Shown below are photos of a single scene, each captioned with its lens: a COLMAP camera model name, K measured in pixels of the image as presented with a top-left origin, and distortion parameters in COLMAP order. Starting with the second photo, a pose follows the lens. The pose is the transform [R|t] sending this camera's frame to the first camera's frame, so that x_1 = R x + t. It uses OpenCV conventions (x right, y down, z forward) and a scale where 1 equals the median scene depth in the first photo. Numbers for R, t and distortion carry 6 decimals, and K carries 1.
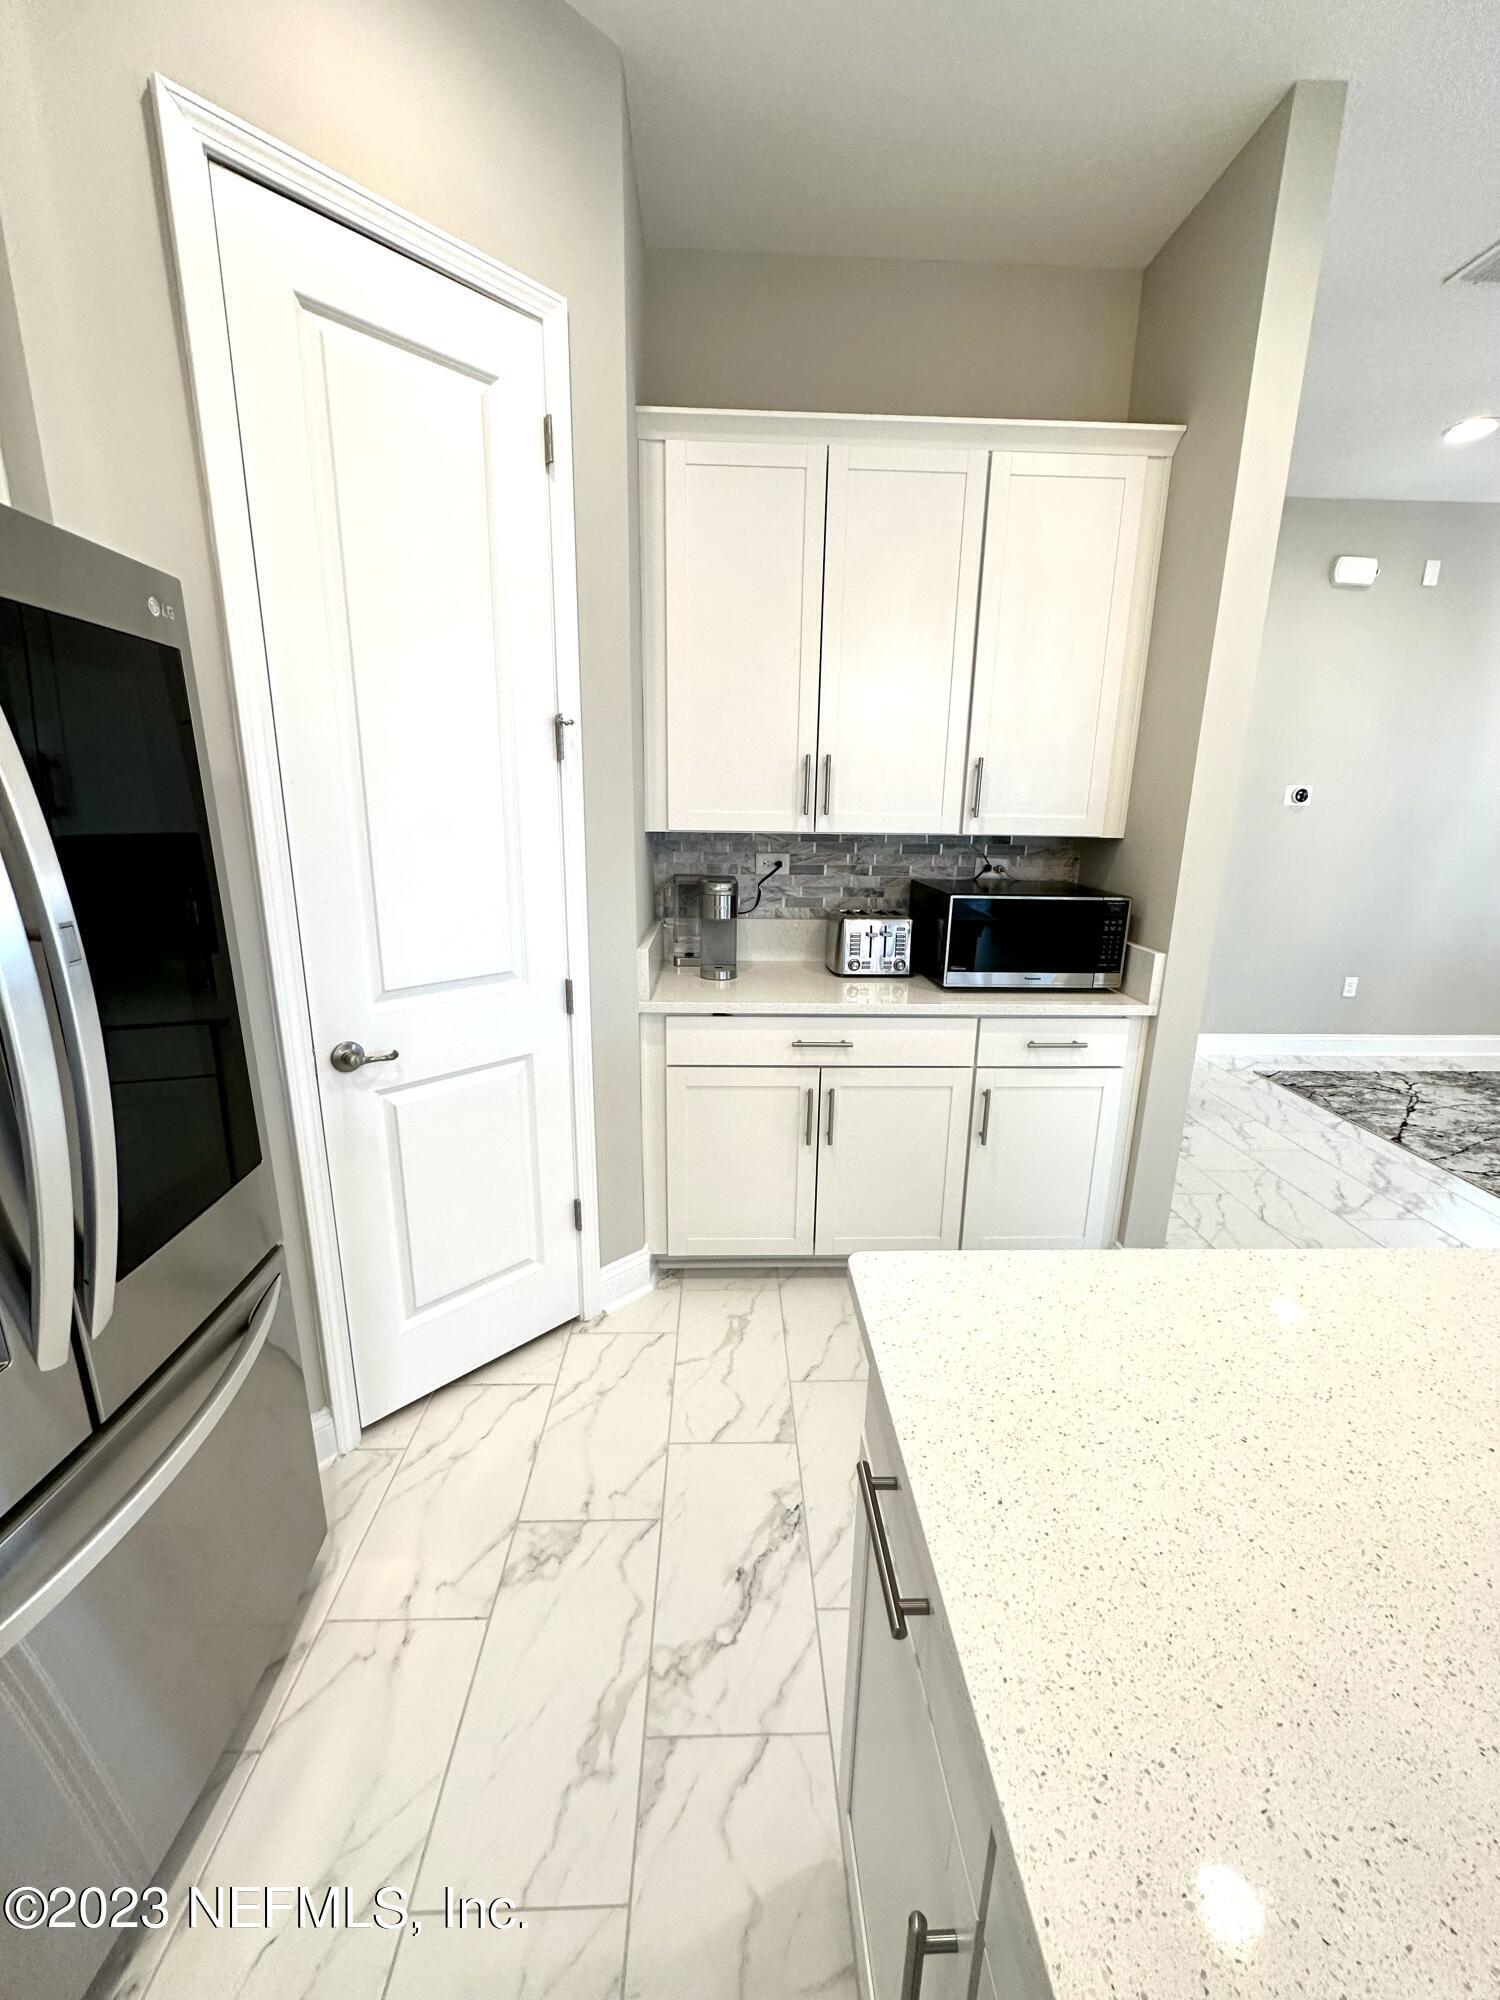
lens RADIAL K [[796.6, 0, 751.9], [0, 796.6, 1003.0], [0, 0, 1]] dist [-0.009625, -0.000627]
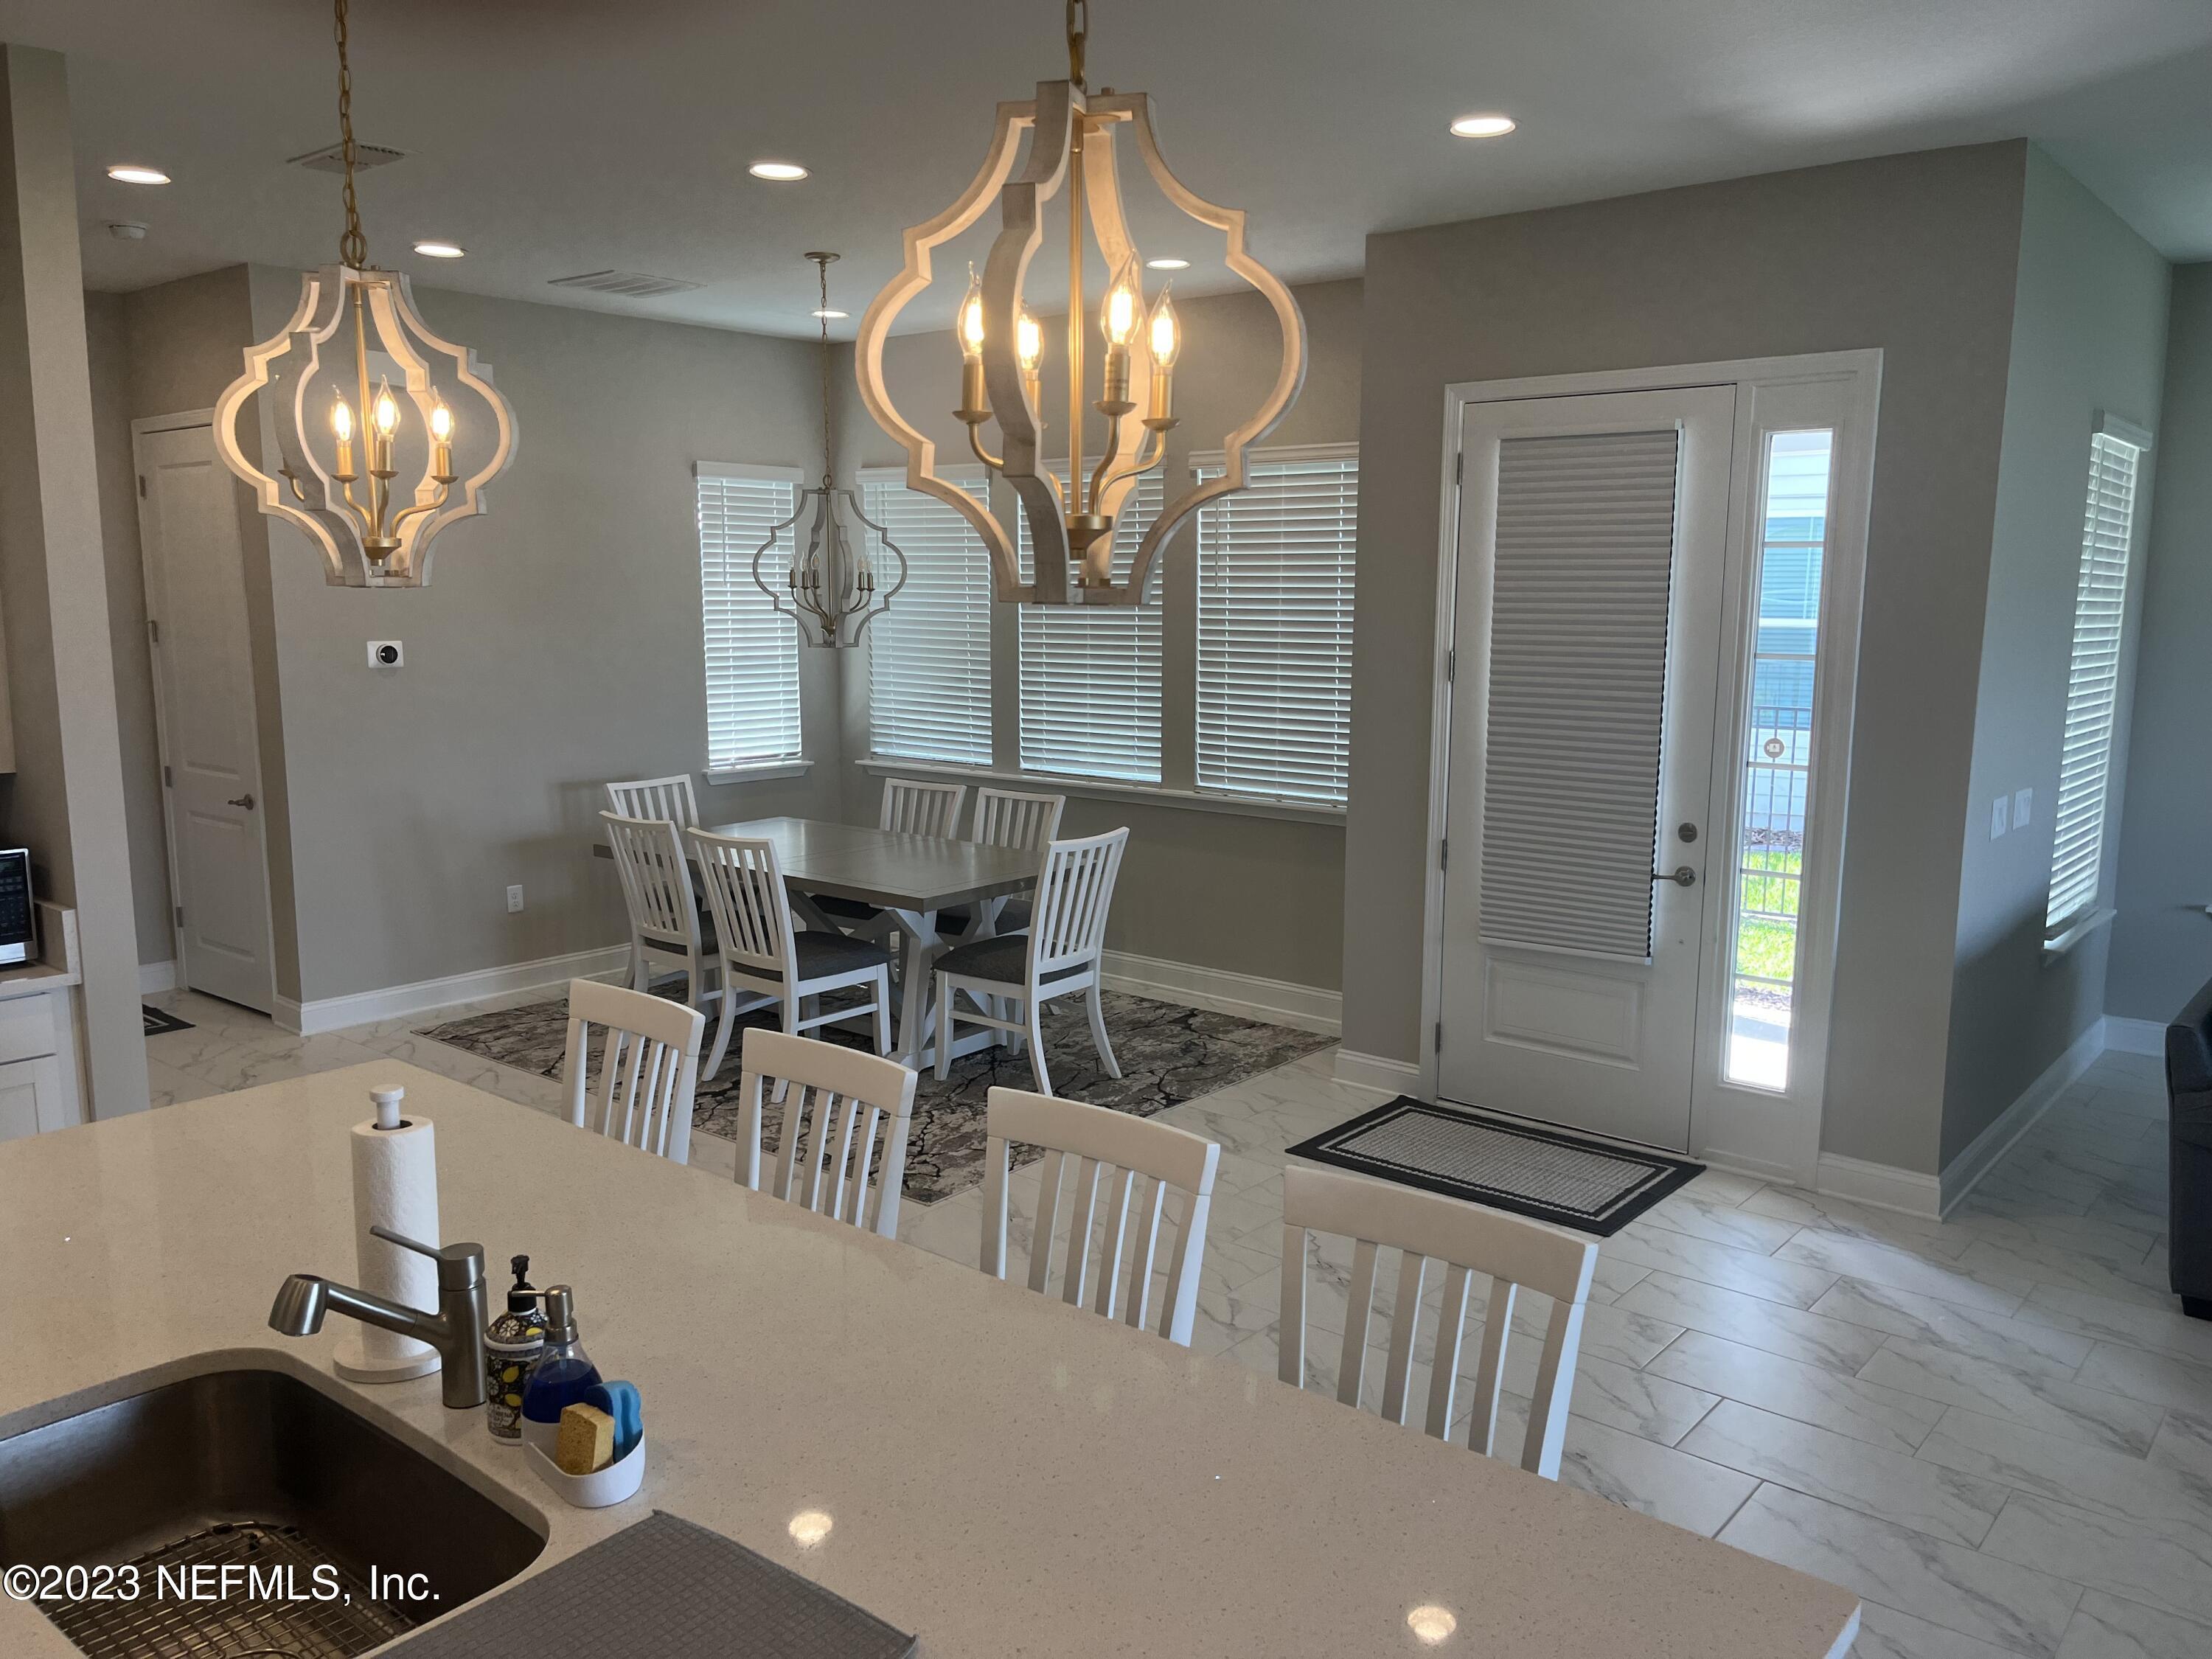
lens RADIAL K [[1653.6, 0, 1109.0], [0, 1653.6, 812.8], [0, 0, 1]] dist [0.060322, -0.056928]
pose [[0.666705, -0.125389, 0.734698, -0.052089], [0.199473, 0.979806, -0.013791, 0.078886], [-0.718133, 0.155747, 0.678254, -1.006772]]
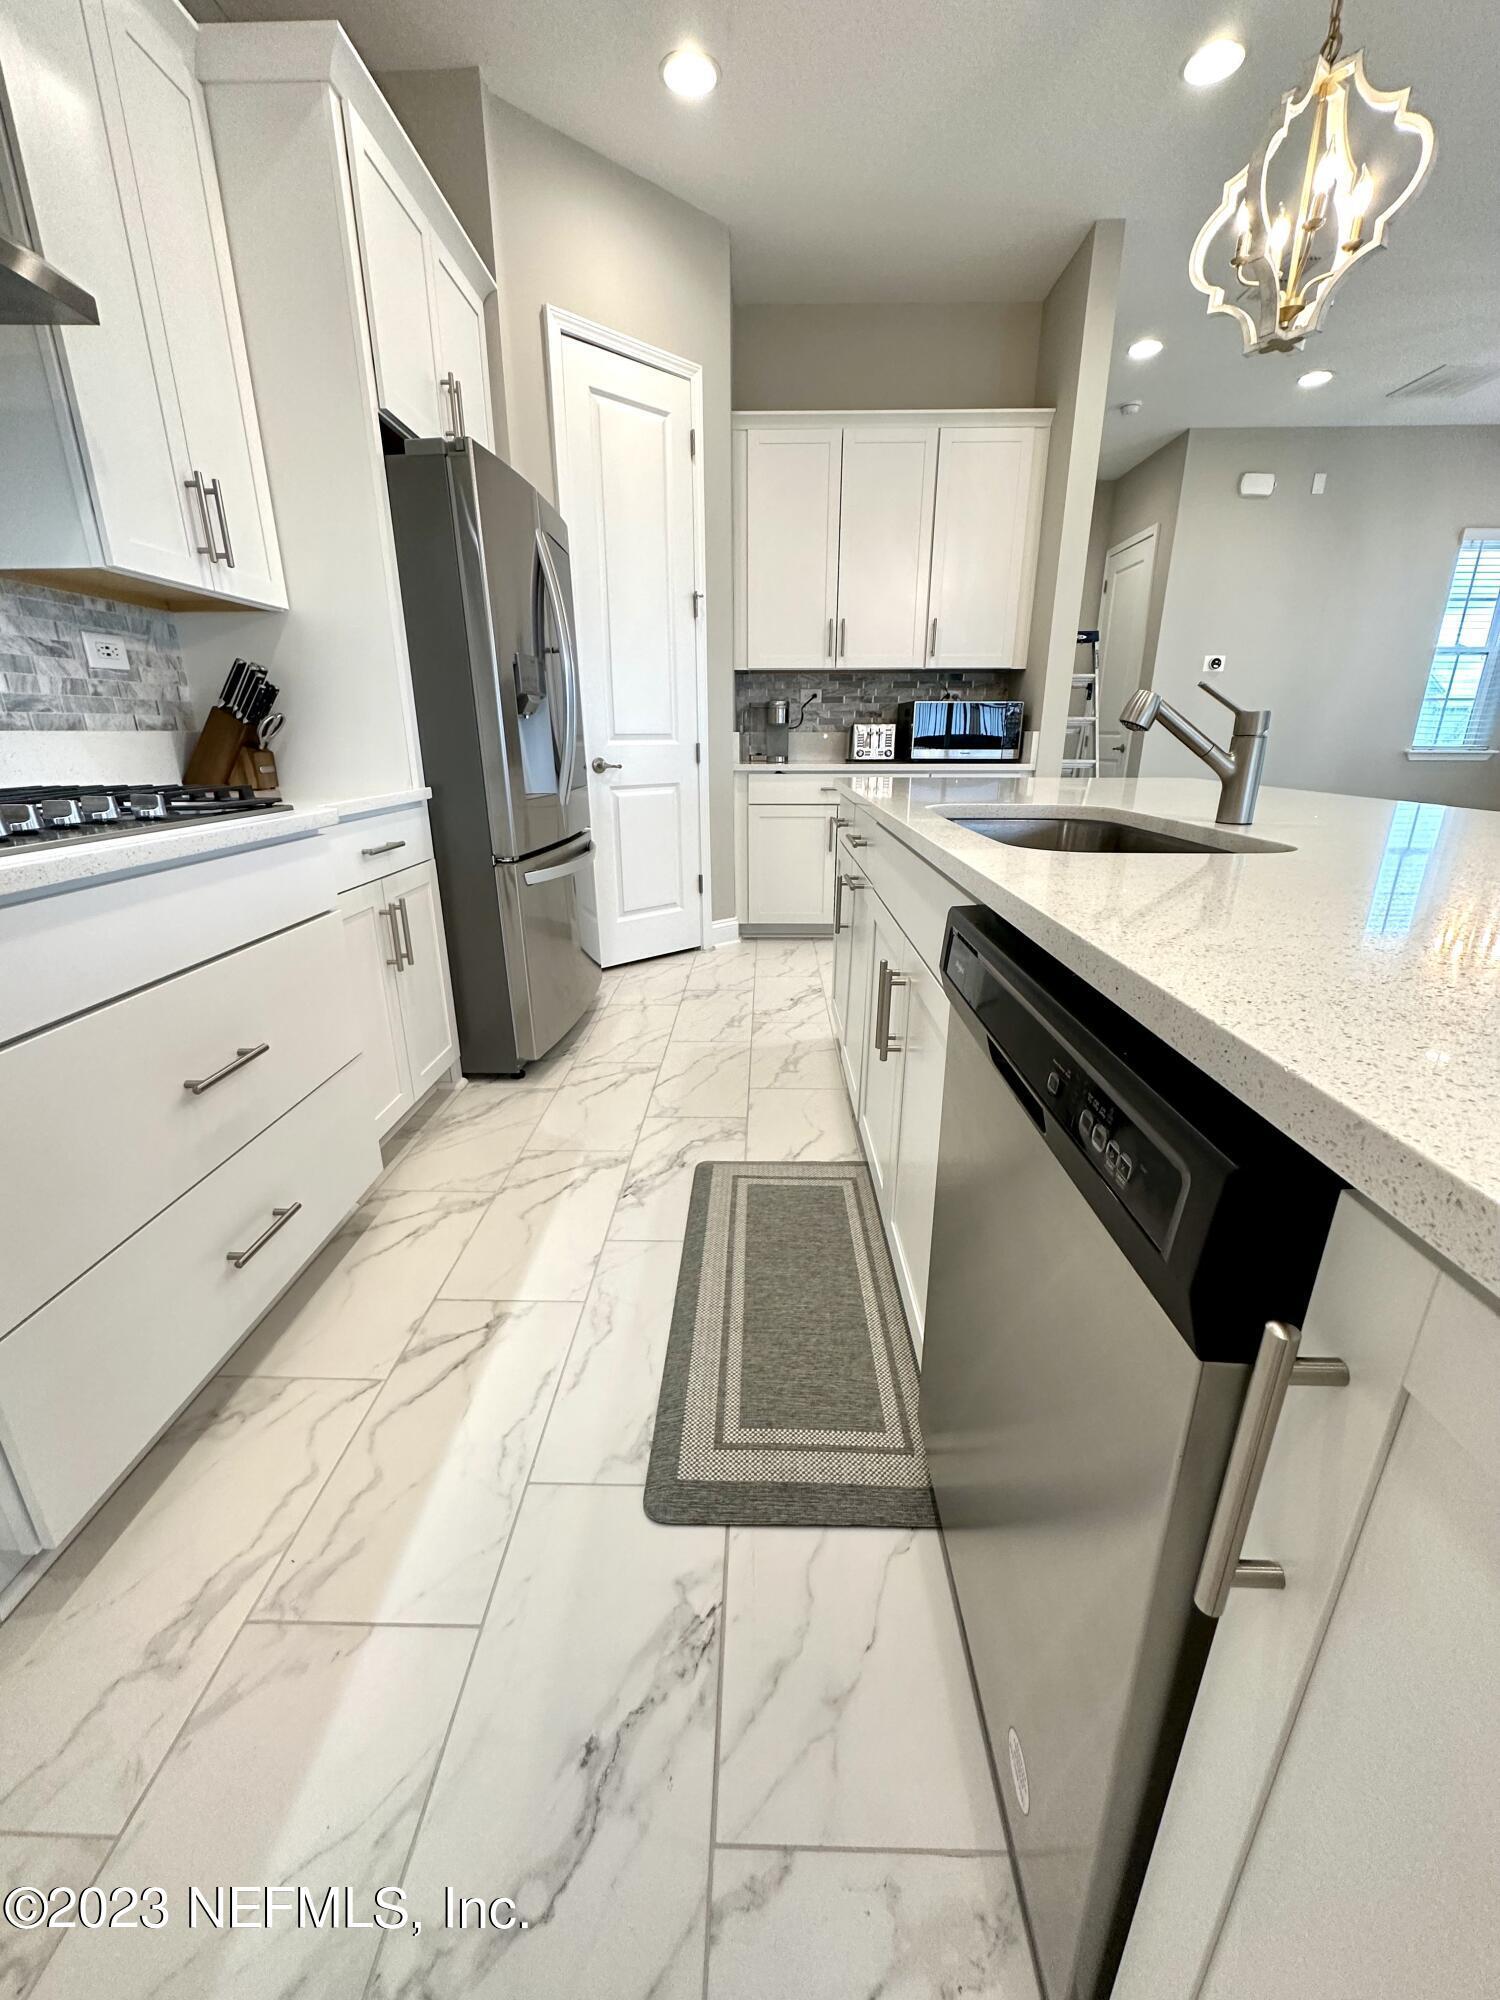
lens RADIAL K [[796.6, 0, 749.7], [0, 796.6, 1004.5], [0, 0, 1]] dist [-0.009625, -0.000627]
pose [[0.998254, 0.001355, -0.059060, -0.001674], [0.003228, 0.996992, 0.077439, 0.376716], [0.058987, -0.077495, 0.995246, -0.760312]]
